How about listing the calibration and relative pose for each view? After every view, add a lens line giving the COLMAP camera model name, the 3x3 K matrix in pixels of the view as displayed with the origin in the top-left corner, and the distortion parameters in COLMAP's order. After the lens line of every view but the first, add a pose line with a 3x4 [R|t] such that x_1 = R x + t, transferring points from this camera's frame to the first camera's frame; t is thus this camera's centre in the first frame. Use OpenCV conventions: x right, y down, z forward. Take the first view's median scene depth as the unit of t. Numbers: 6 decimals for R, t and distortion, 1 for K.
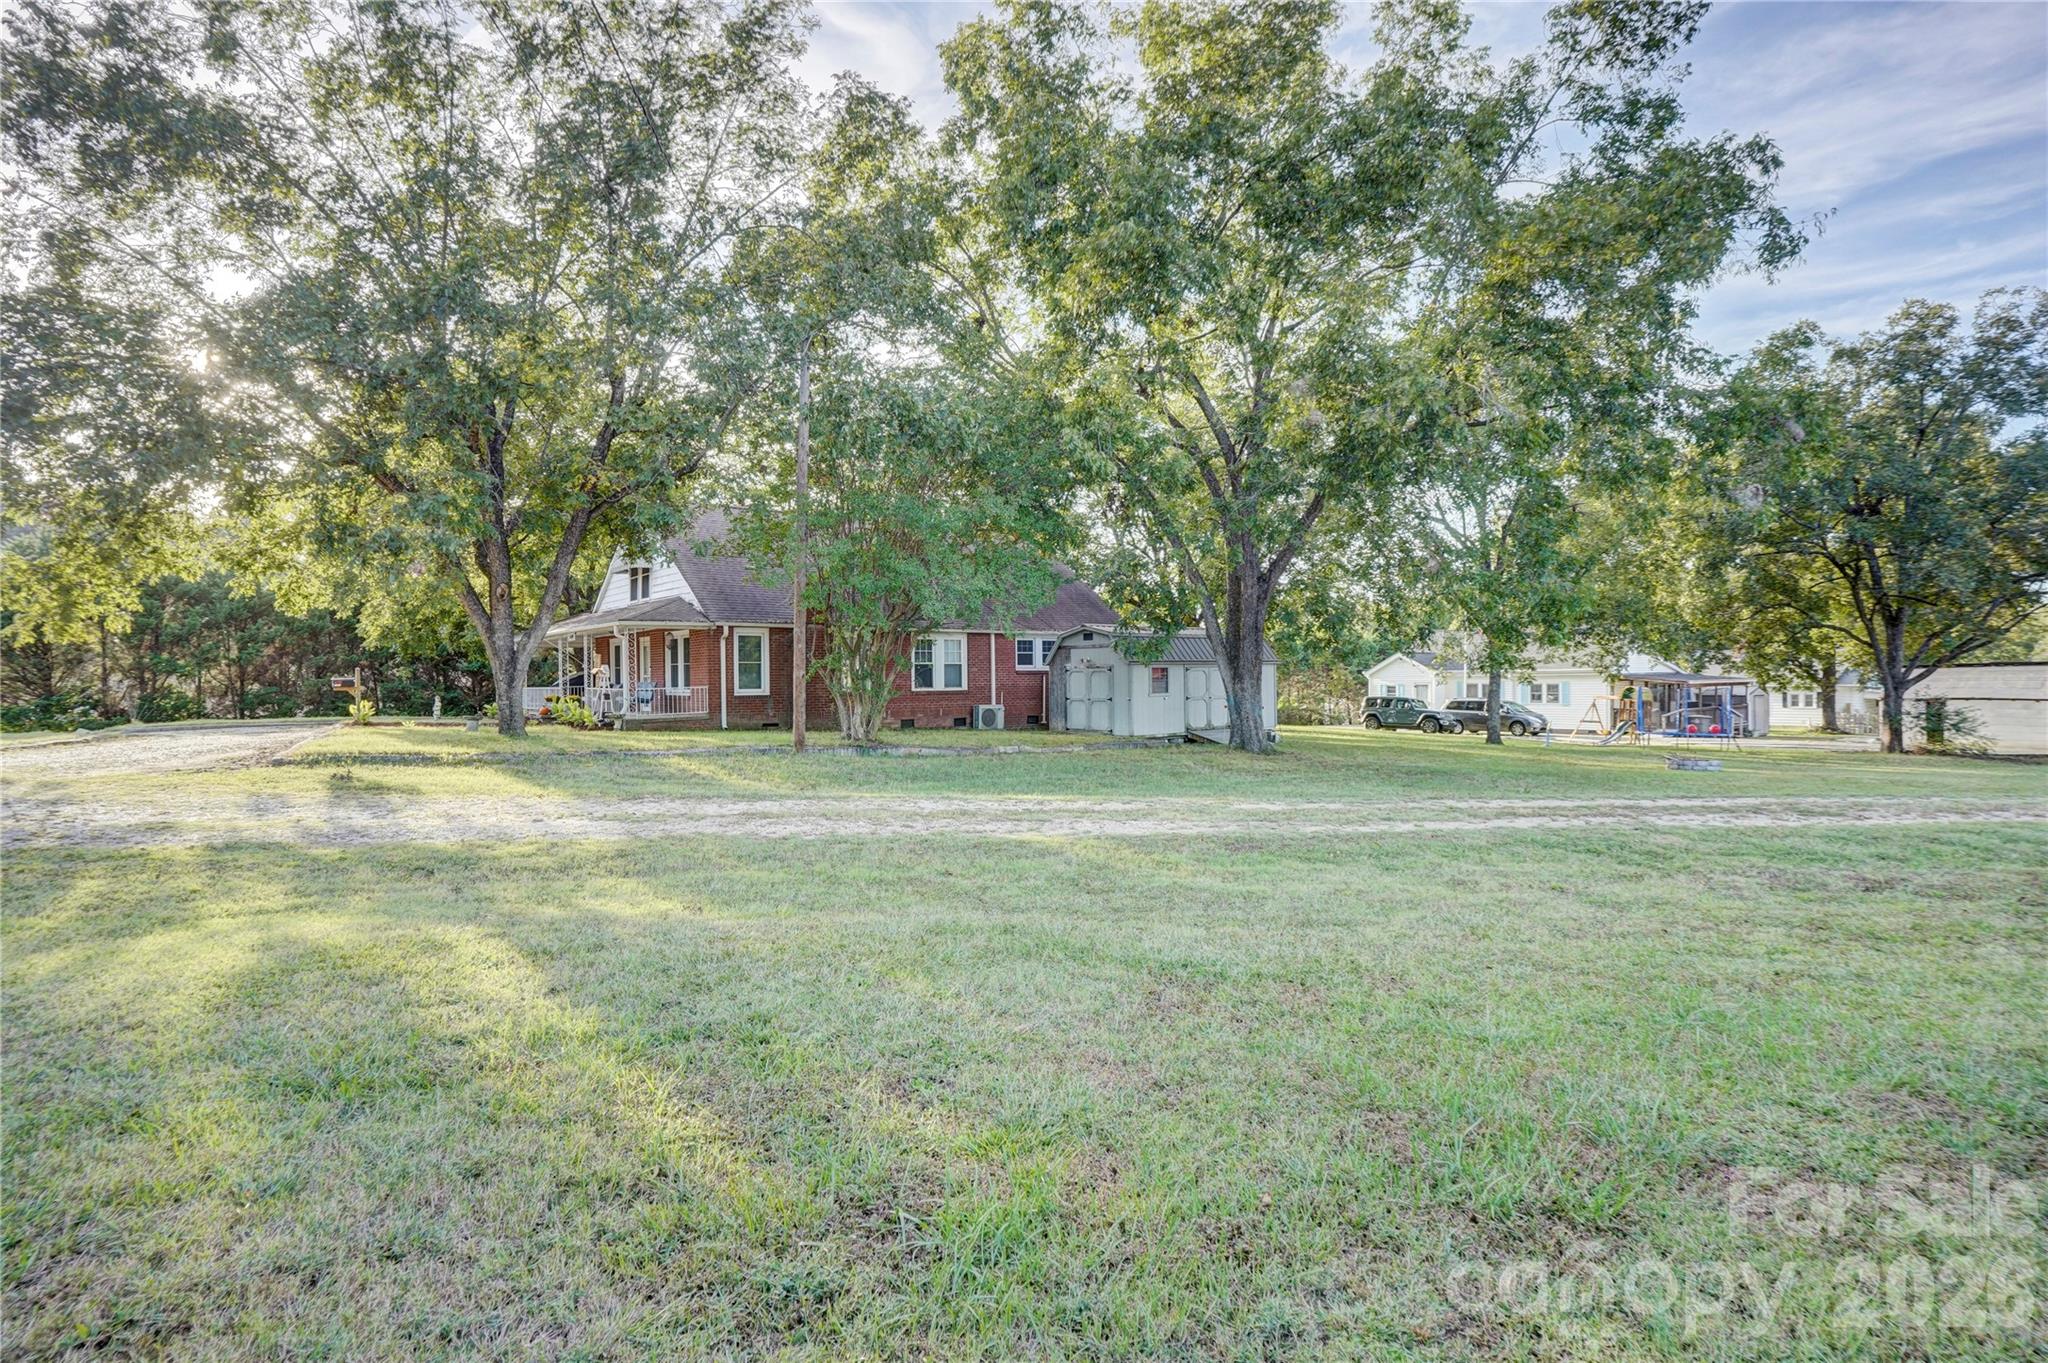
lens RADIAL K [[1072.8, 0, 1029.0], [0, 1072.8, 683.1], [0, 0, 1]] dist [-0.074812, 0.041513]
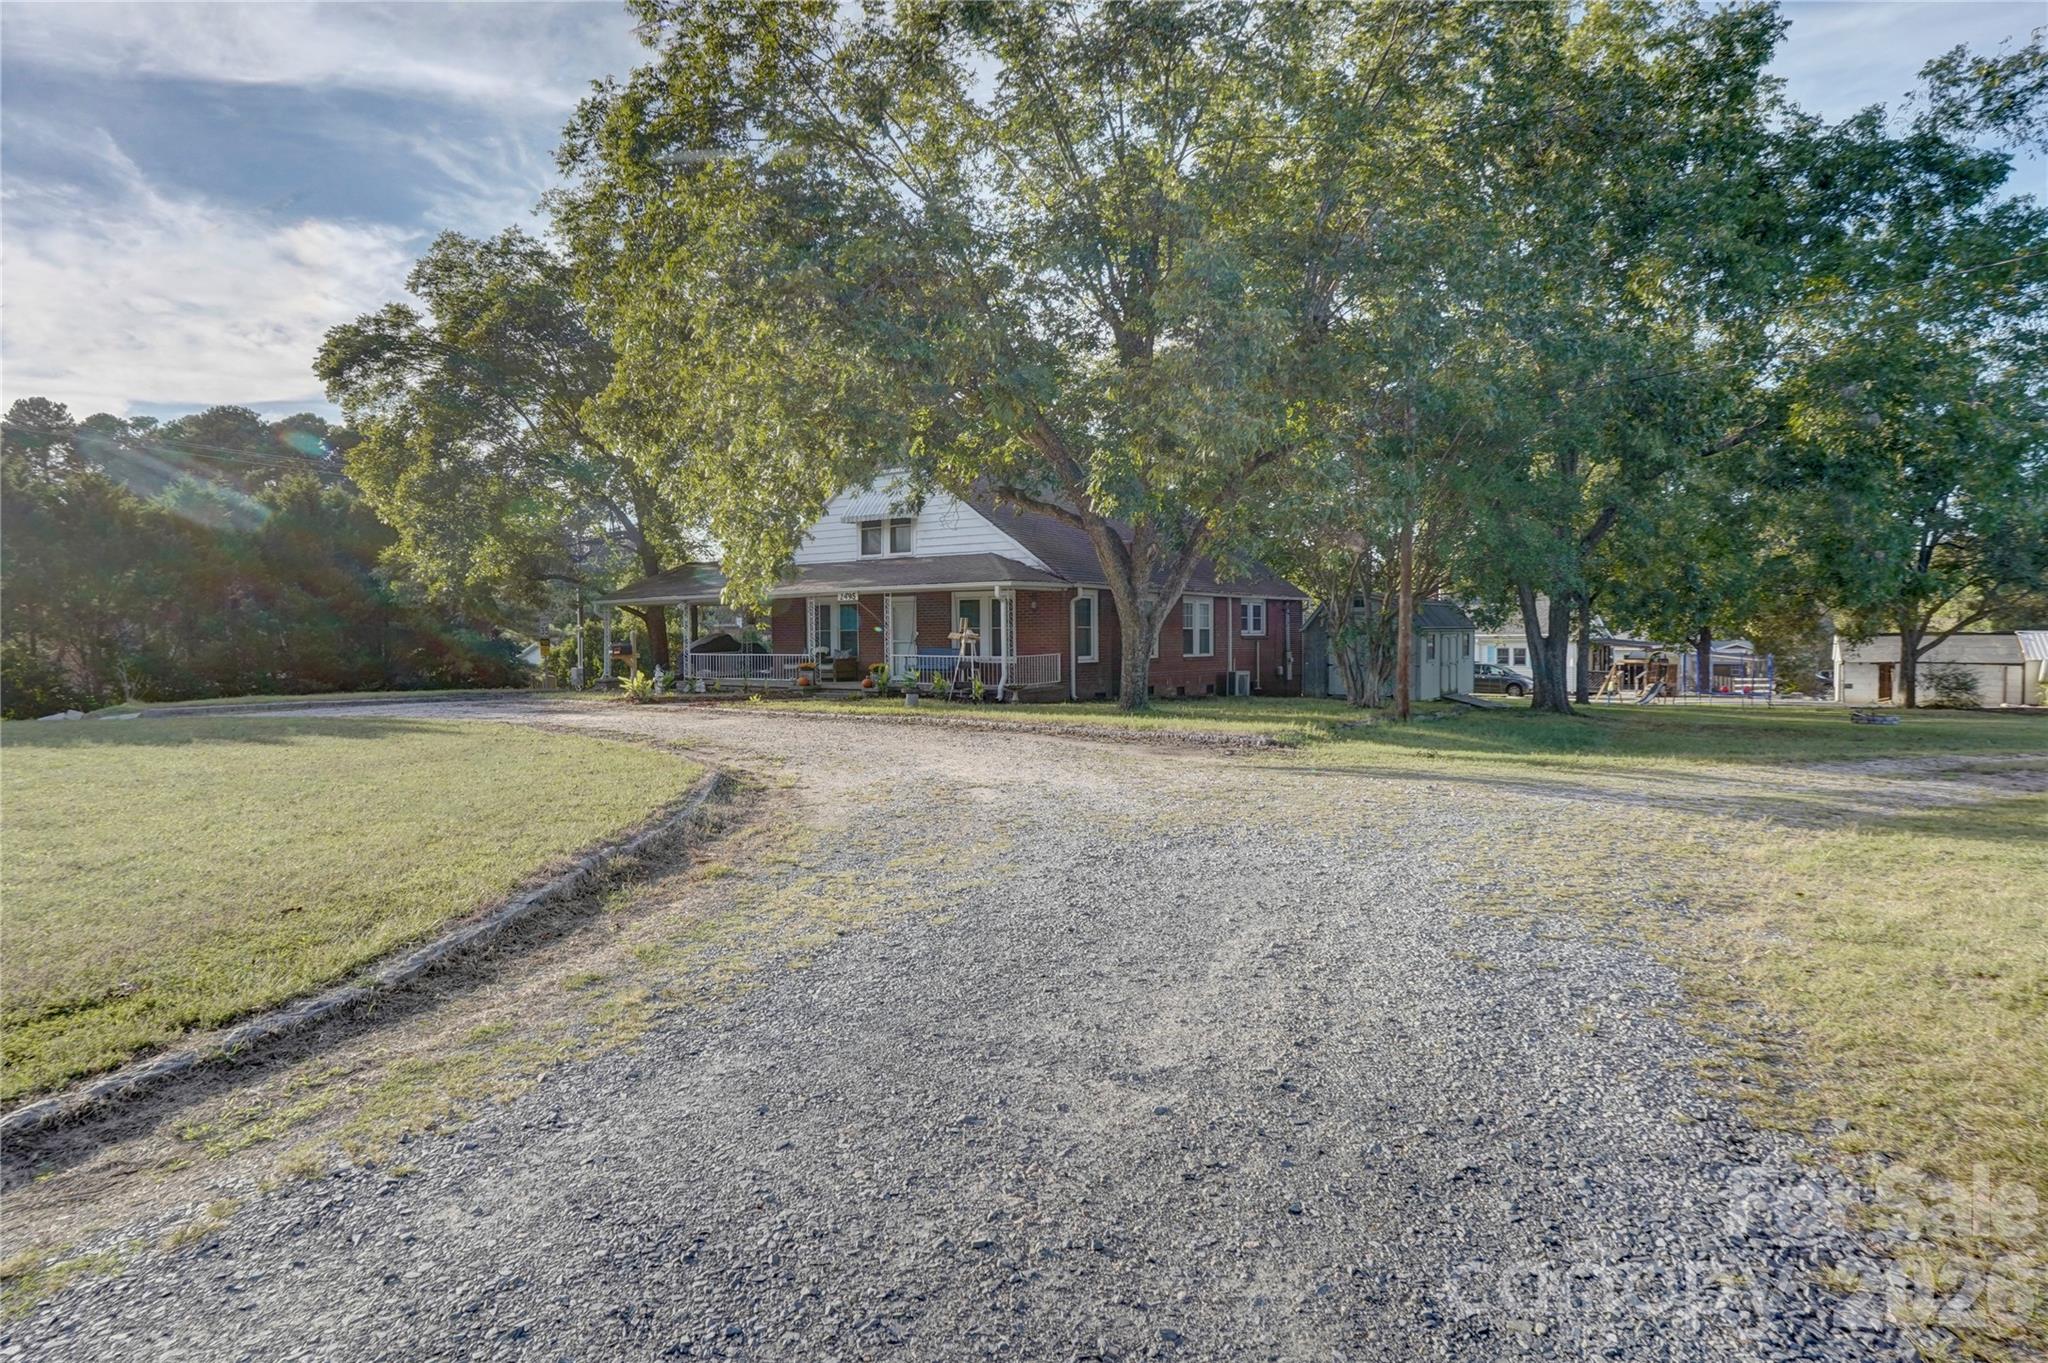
lens RADIAL K [[1172.1, 0, 1024.0], [0, 1172.1, 681.5], [0, 0, 1]] dist [-0.053483, 0.023990]
pose [[0.959958, -0.008613, 0.280011, -0.460321], [-0.000632, 0.999458, 0.032909, -0.004735], [-0.280142, -0.031768, 0.959433, 0.026760]]
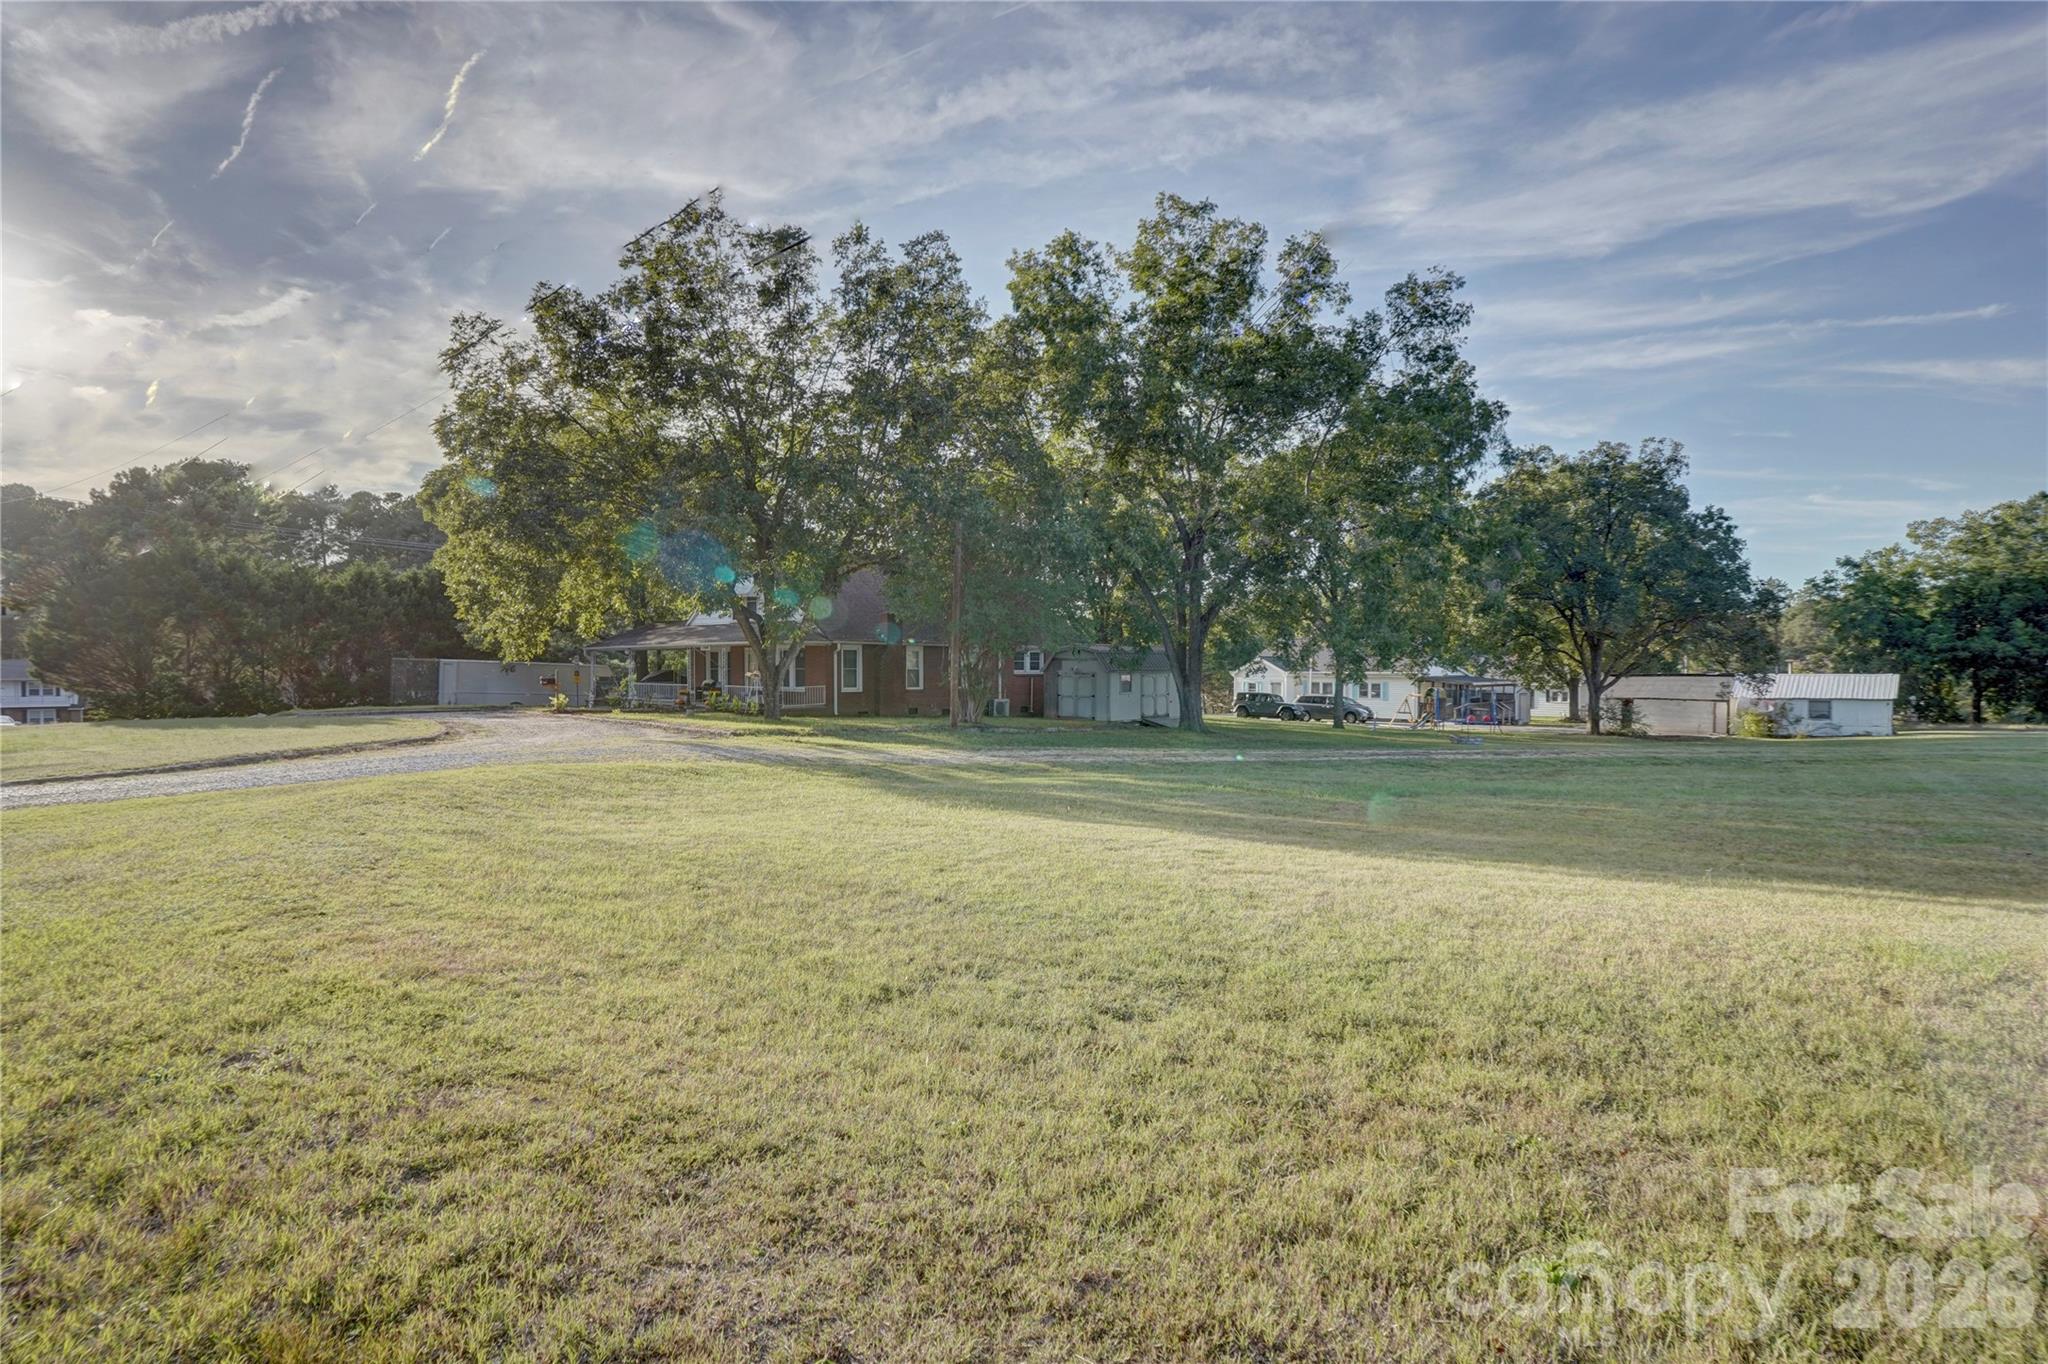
lens RADIAL K [[1072.8, 0, 1029.0], [0, 1072.8, 683.6], [0, 0, 1]] dist [-0.074812, 0.041513]
pose [[0.988212, 0.007978, 0.152883, -0.187852], [-0.009802, 0.999889, 0.011179, -0.013934], [-0.152777, -0.012545, 0.988181, -0.342144]]
